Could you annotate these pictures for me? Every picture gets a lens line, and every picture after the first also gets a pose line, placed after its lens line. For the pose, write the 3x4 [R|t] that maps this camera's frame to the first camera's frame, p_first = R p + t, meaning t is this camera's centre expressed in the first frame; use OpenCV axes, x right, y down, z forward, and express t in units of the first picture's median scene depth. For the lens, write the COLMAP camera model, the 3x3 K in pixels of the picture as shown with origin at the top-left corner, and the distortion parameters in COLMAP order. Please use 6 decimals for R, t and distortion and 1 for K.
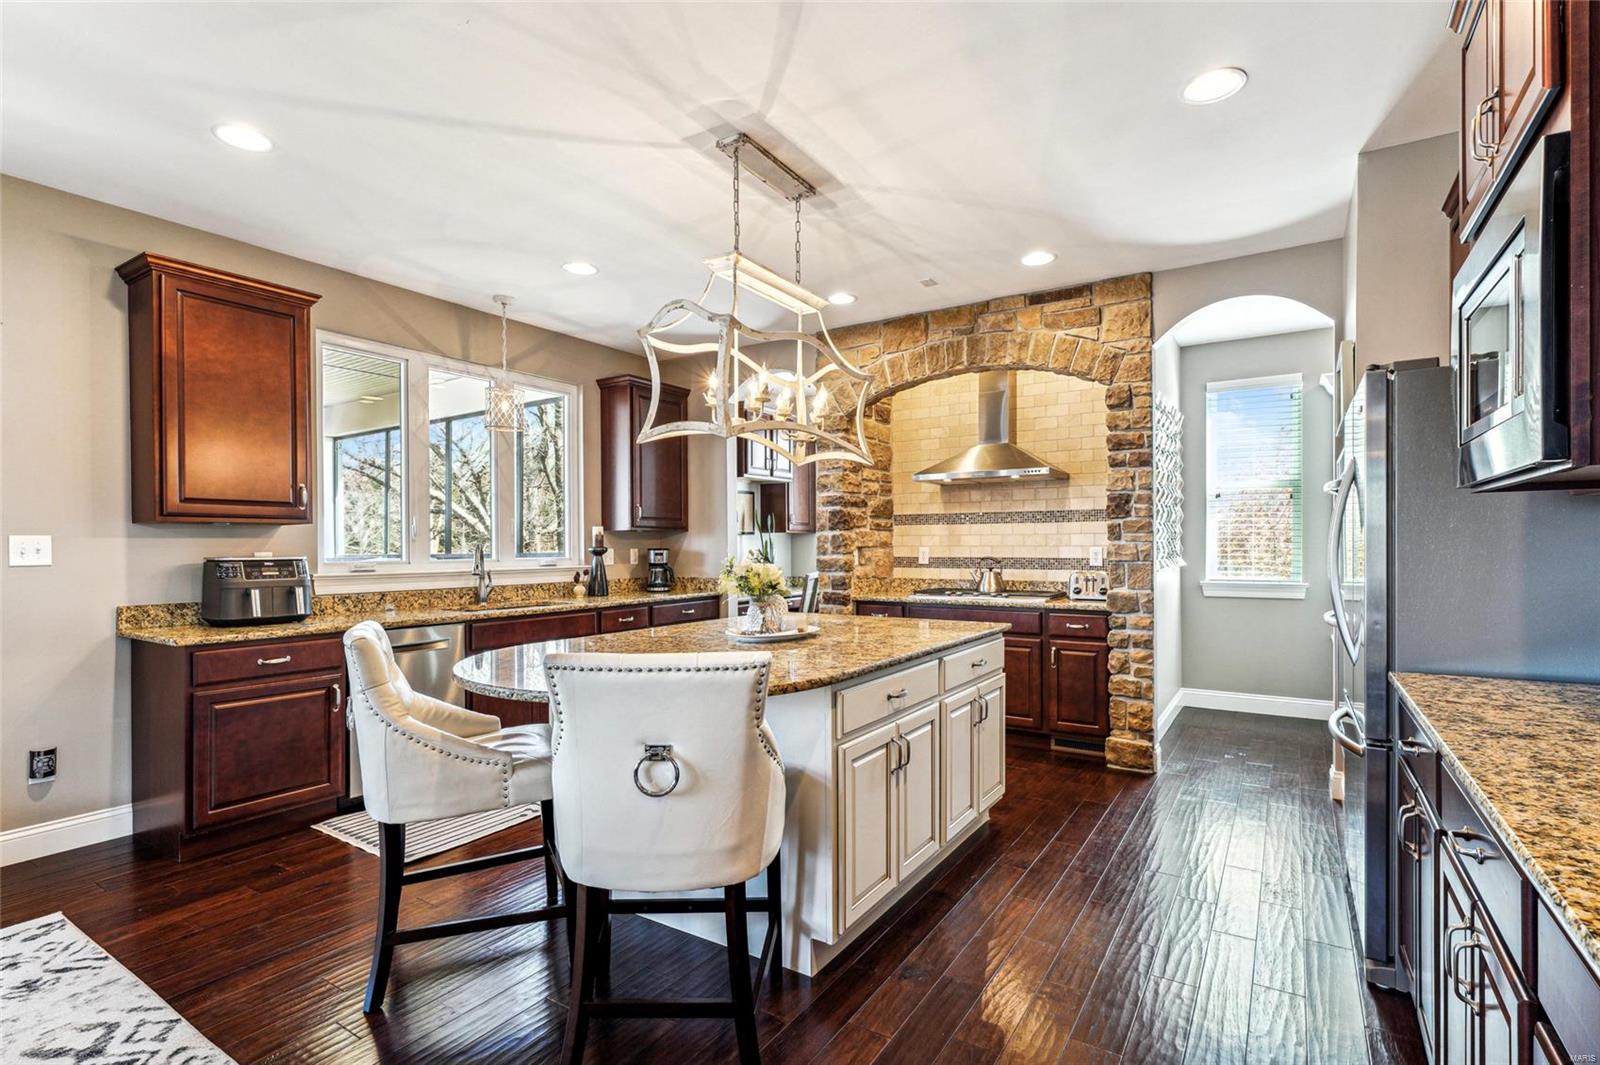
lens RADIAL K [[763.3, 0, 791.1], [0, 763.3, 546.2], [0, 0, 1]] dist [0.001763, 0.000241]
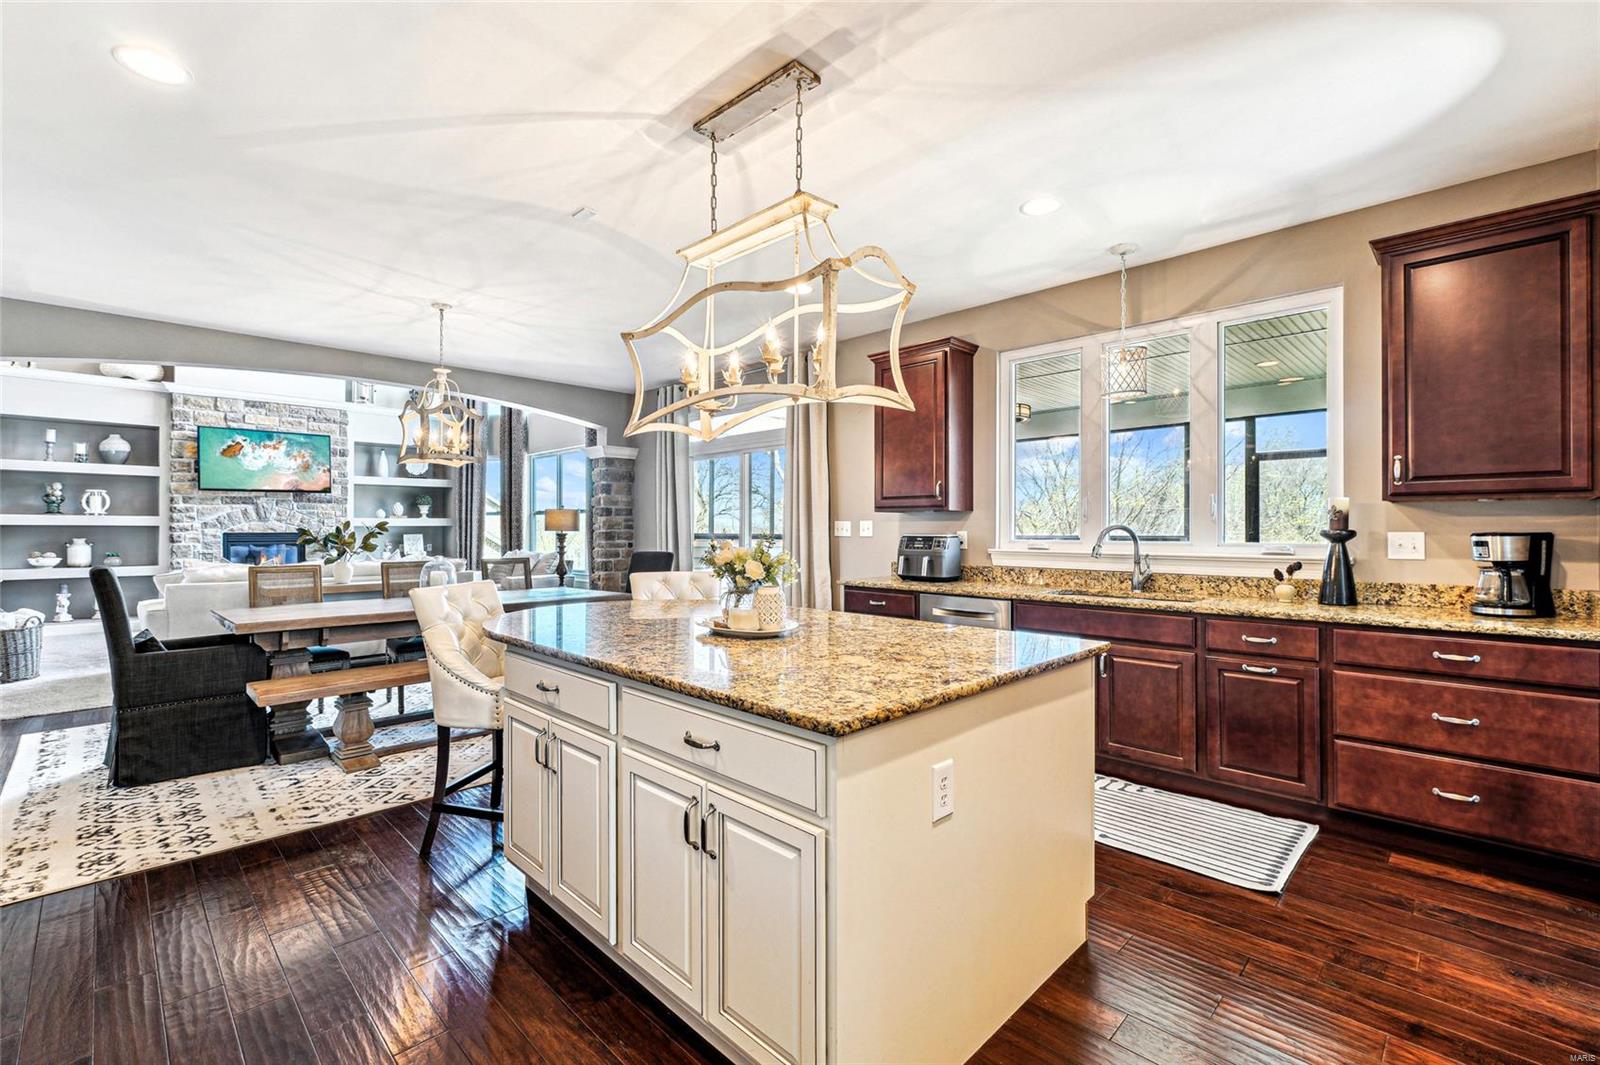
lens RADIAL K [[696.6, 0, 790.8], [0, 696.6, 523.5], [0, 0, 1]] dist [-0.000004, 0.000058]
pose [[-0.211150, -0.005134, -0.977440, 0.455841], [-0.002560, 0.999986, -0.004699, 0.000636], [0.977450, 0.001510, -0.211160, 0.732077]]
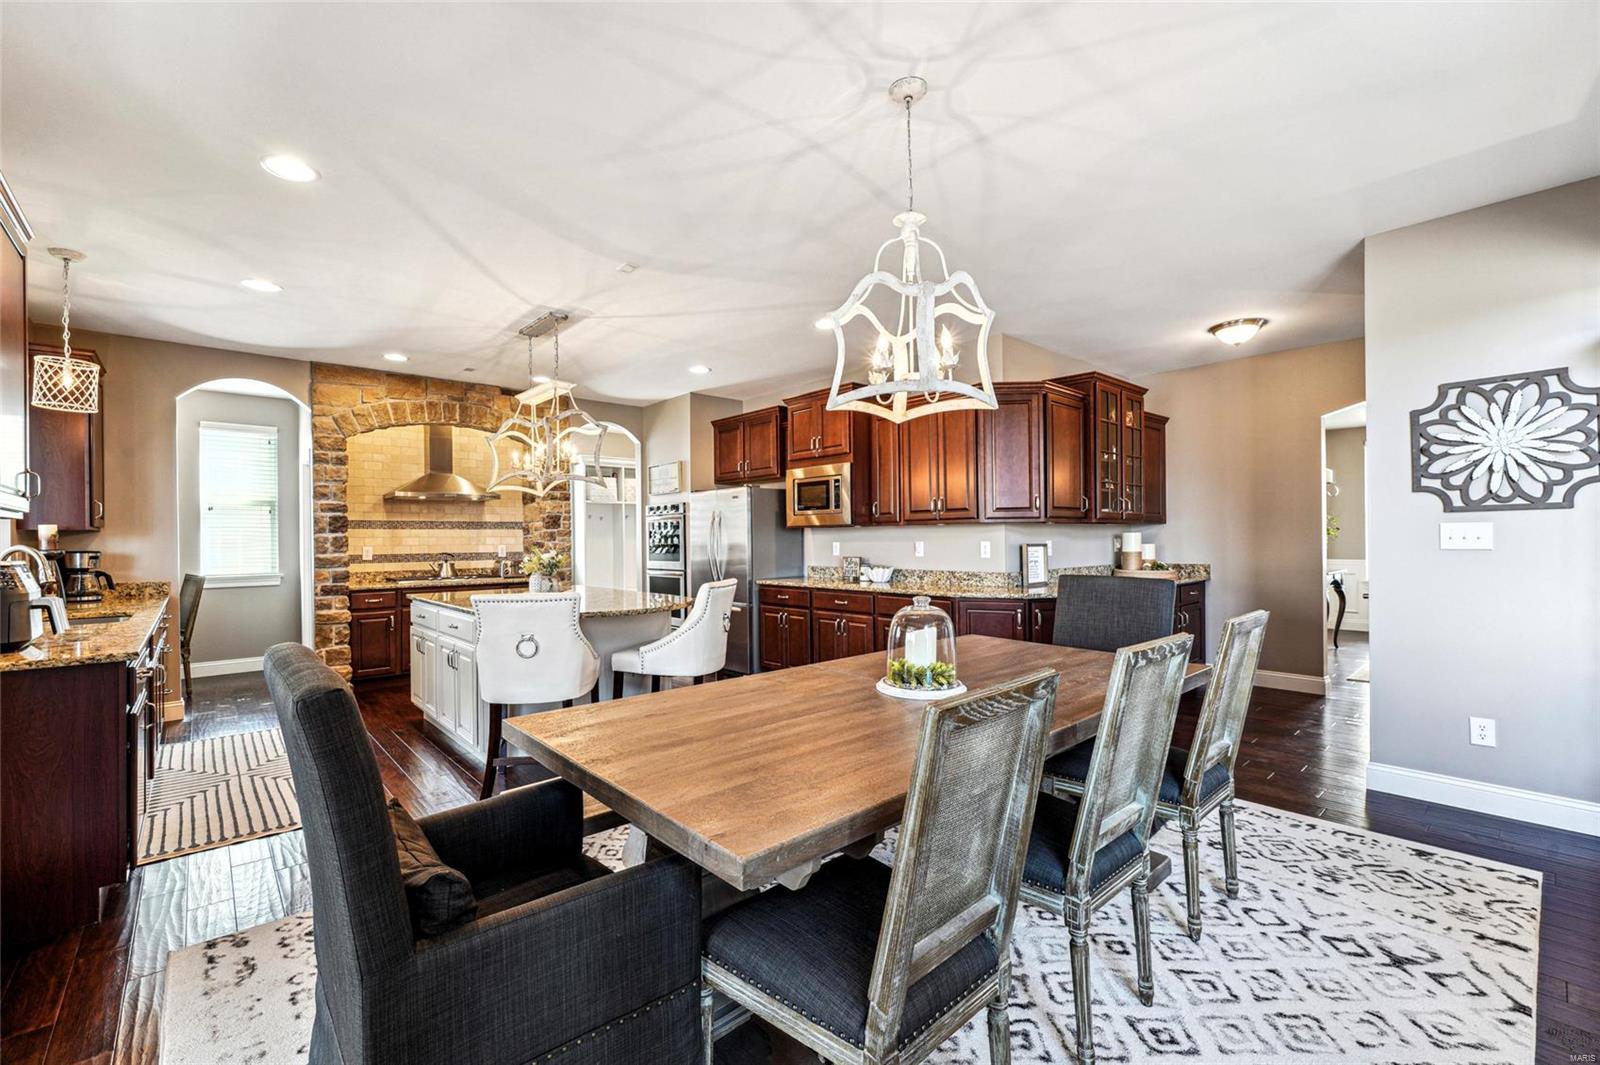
lens RADIAL K [[662.9, 0, 791.9], [0, 662.9, 534.8], [0, 0, 1]] dist [-0.002345, -0.000114]
pose [[0.267941, 0.008618, 0.963397, -0.789542], [0.009585, 0.999887, -0.011610, 0.001226], [-0.963388, 0.012345, 0.267828, 0.038707]]
